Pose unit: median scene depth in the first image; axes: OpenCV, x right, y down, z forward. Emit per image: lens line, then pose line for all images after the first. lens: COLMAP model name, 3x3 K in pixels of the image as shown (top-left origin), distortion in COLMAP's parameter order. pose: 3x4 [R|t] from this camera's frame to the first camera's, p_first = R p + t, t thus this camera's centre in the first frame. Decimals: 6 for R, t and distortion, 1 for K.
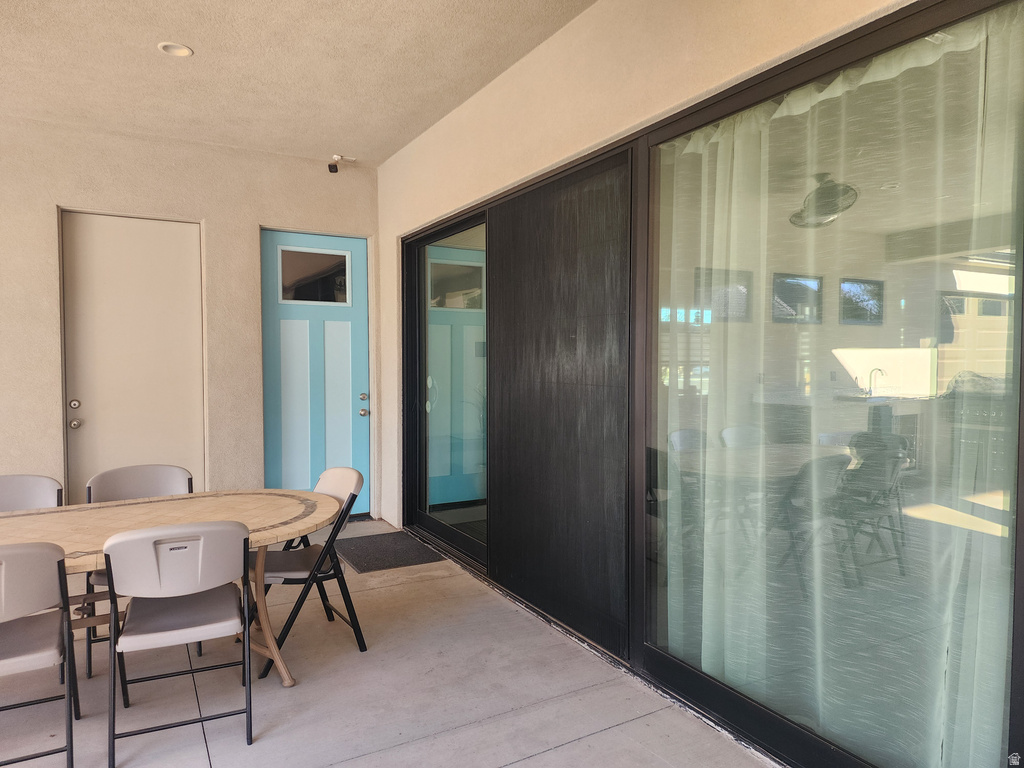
lens RADIAL K [[683.7, 0, 513.9], [0, 683.7, 387.5], [0, 0, 1]] dist [0.037193, 0.000647]
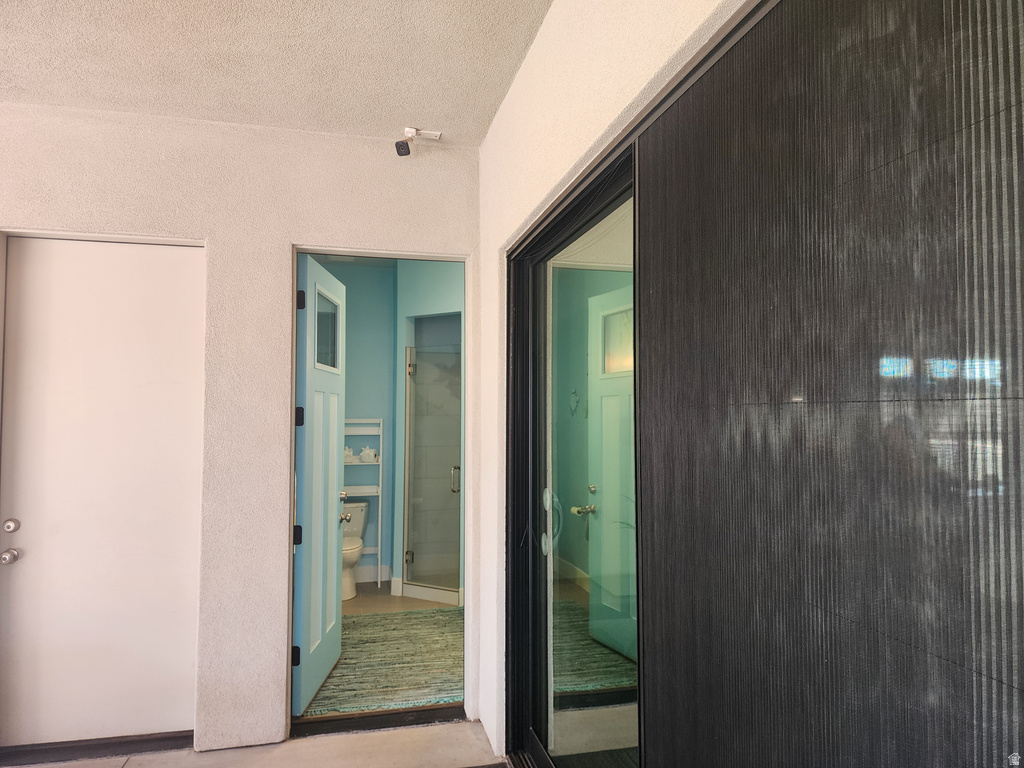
lens RADIAL K [[683.7, 0, 509.1], [0, 683.7, 390.8], [0, 0, 1]] dist [0.037193, 0.000647]
pose [[0.959016, -0.008366, -0.283229, 0.004100], [-0.013869, 0.996980, -0.076411, -0.052852], [0.283013, 0.077208, 0.956003, 0.441722]]
